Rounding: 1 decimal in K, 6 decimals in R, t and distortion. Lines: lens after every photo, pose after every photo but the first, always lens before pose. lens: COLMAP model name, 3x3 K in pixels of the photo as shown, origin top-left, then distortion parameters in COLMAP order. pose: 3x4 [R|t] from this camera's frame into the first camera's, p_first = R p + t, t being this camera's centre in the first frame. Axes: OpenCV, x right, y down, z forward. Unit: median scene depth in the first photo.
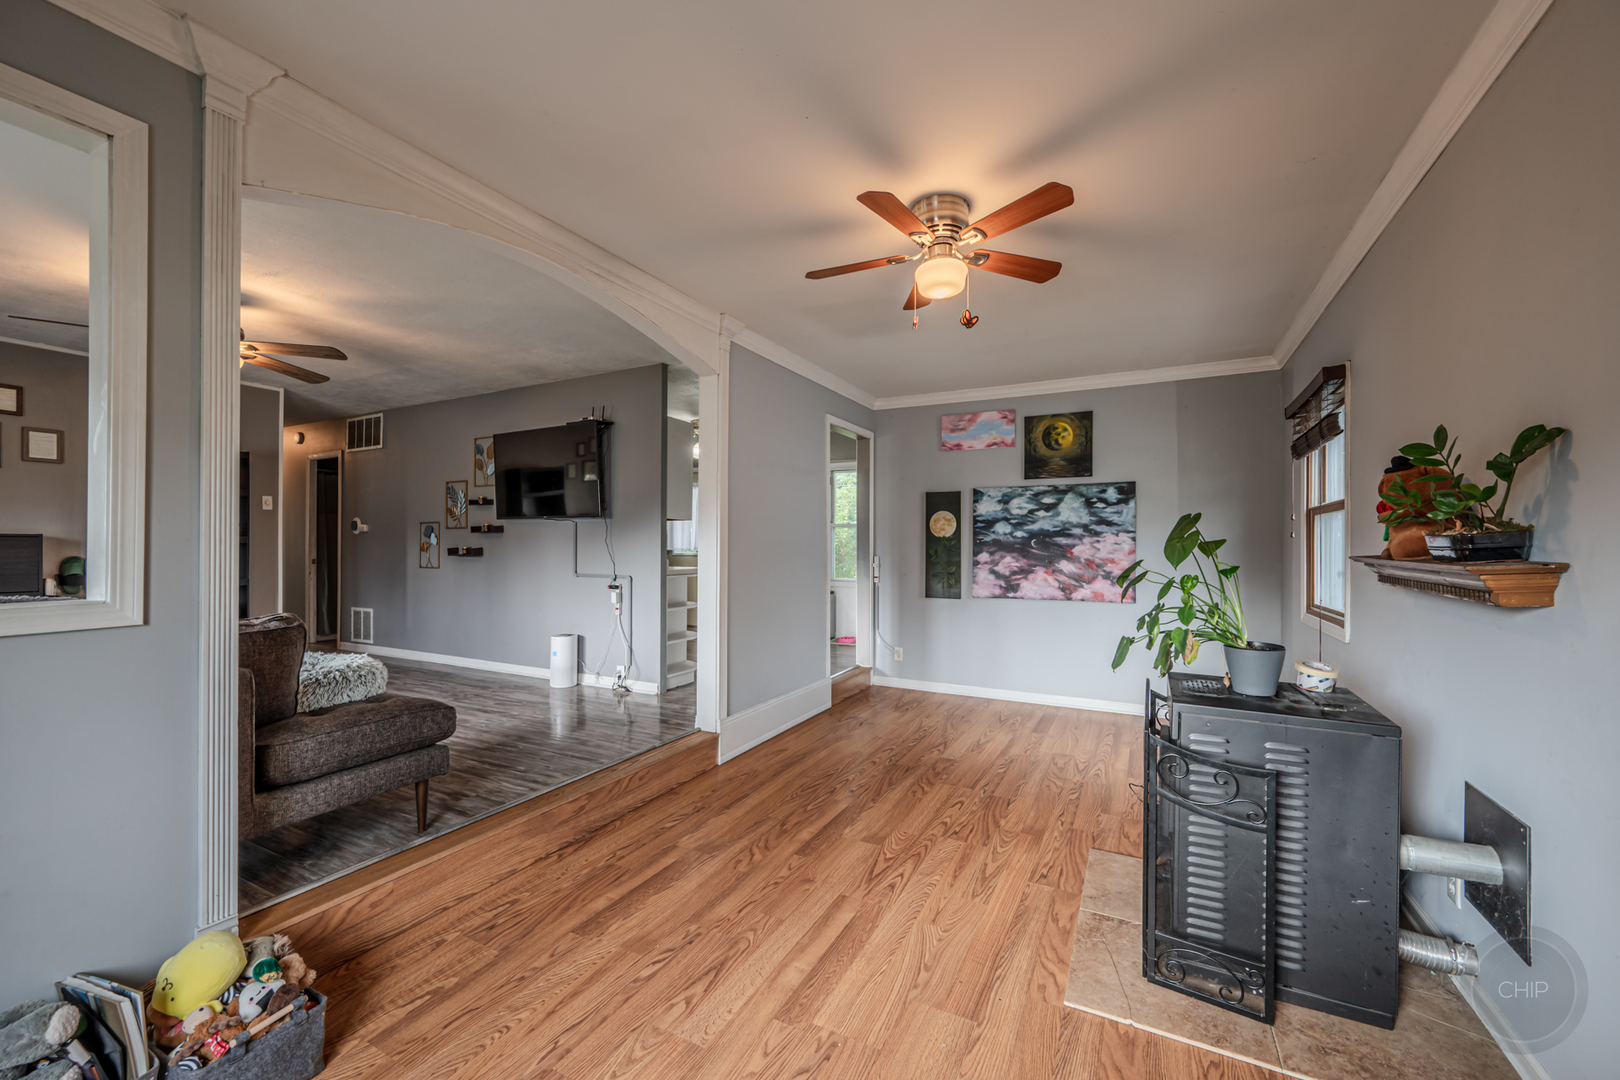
lens RADIAL K [[637.8, 0, 814.6], [0, 637.8, 542.8], [0, 0, 1]] dist [-0.002936, 0.000316]
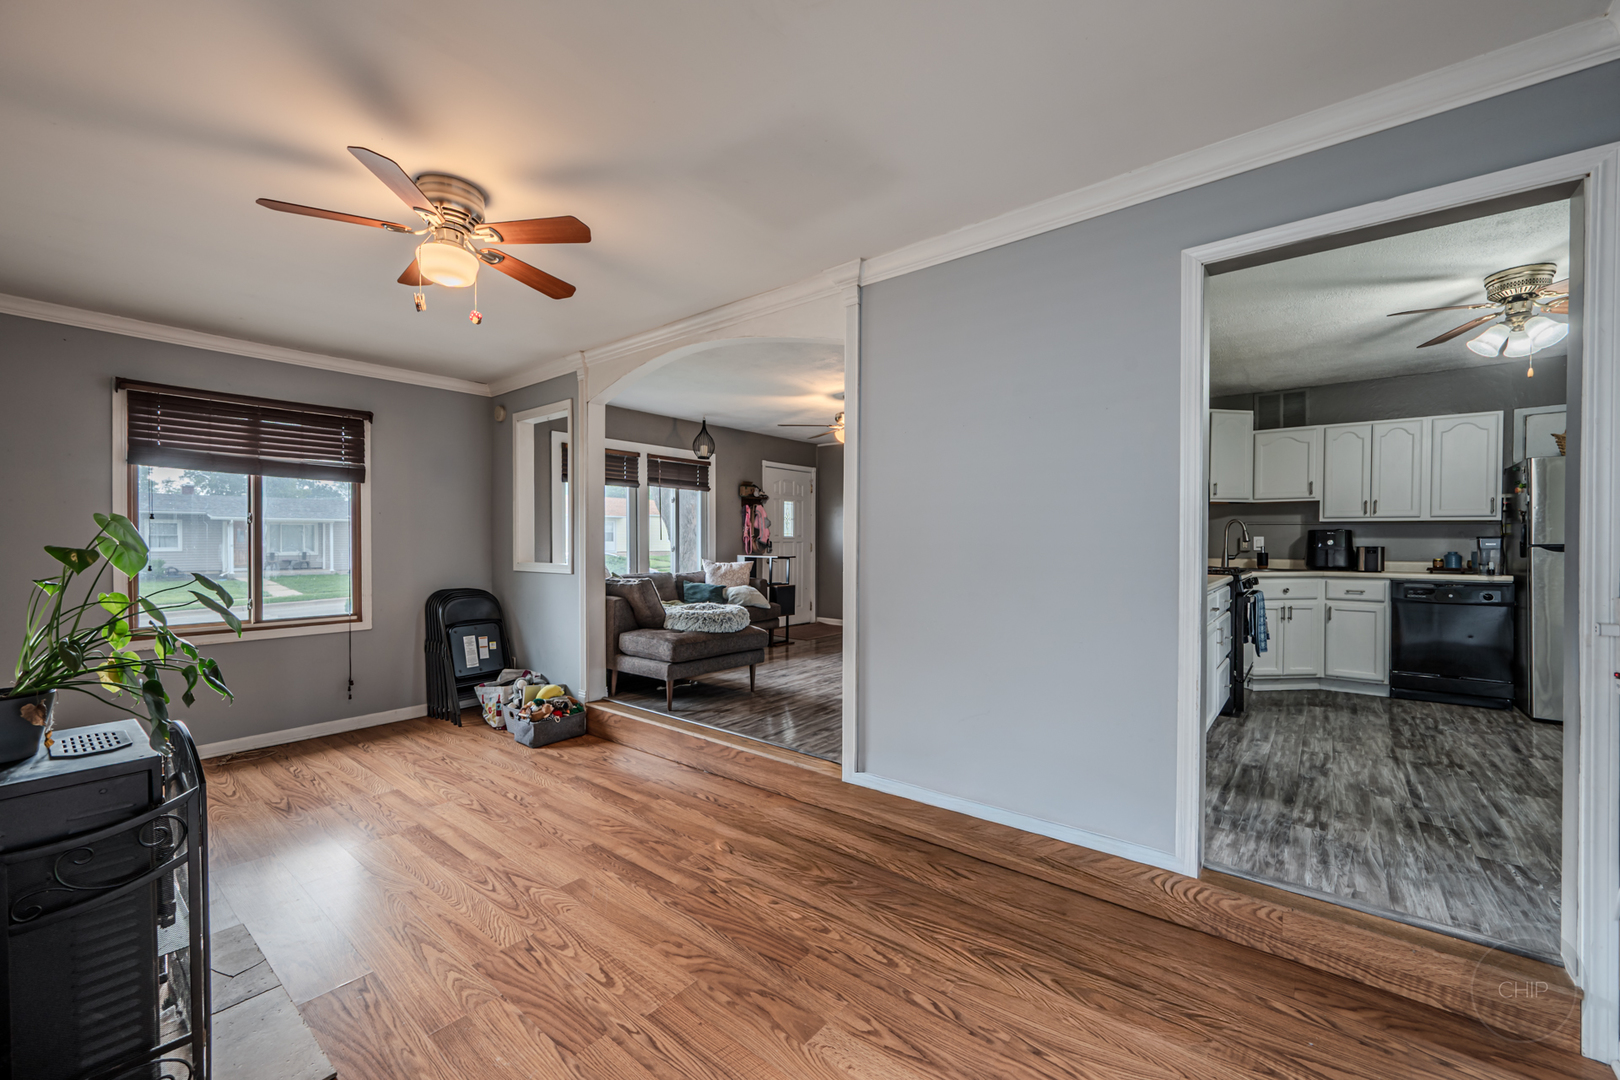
lens RADIAL K [[637.8, 0, 804.5], [0, 637.8, 546.9], [0, 0, 1]] dist [-0.002936, 0.000316]
pose [[-0.196390, 0.006659, -0.980503, 0.709091], [0.001757, 0.999978, 0.006439, -0.003426], [0.980524, -0.000458, -0.196397, 1.187771]]
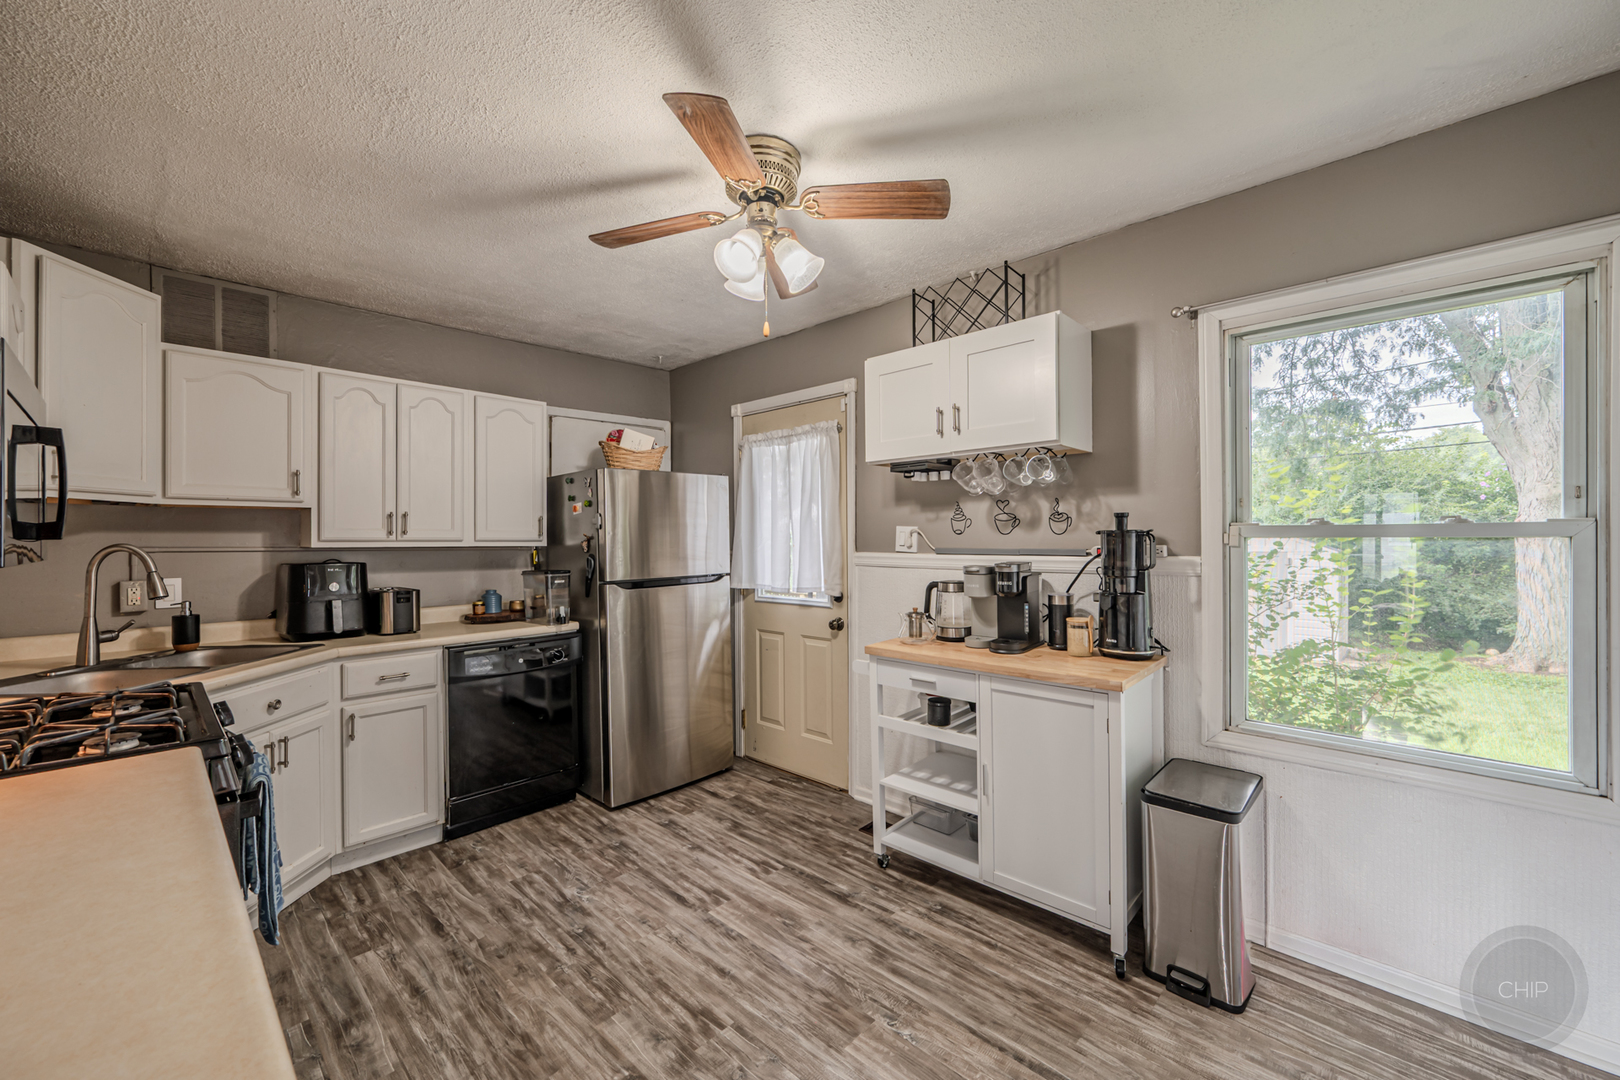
lens RADIAL K [[637.8, 0, 817.8], [0, 637.8, 537.3], [0, 0, 1]] dist [-0.002936, 0.000316]
pose [[0.965132, -0.010902, -0.261537, -0.163920], [0.011850, 0.999928, 0.002048, -0.056669], [0.261496, -0.005076, 0.965191, 1.477198]]
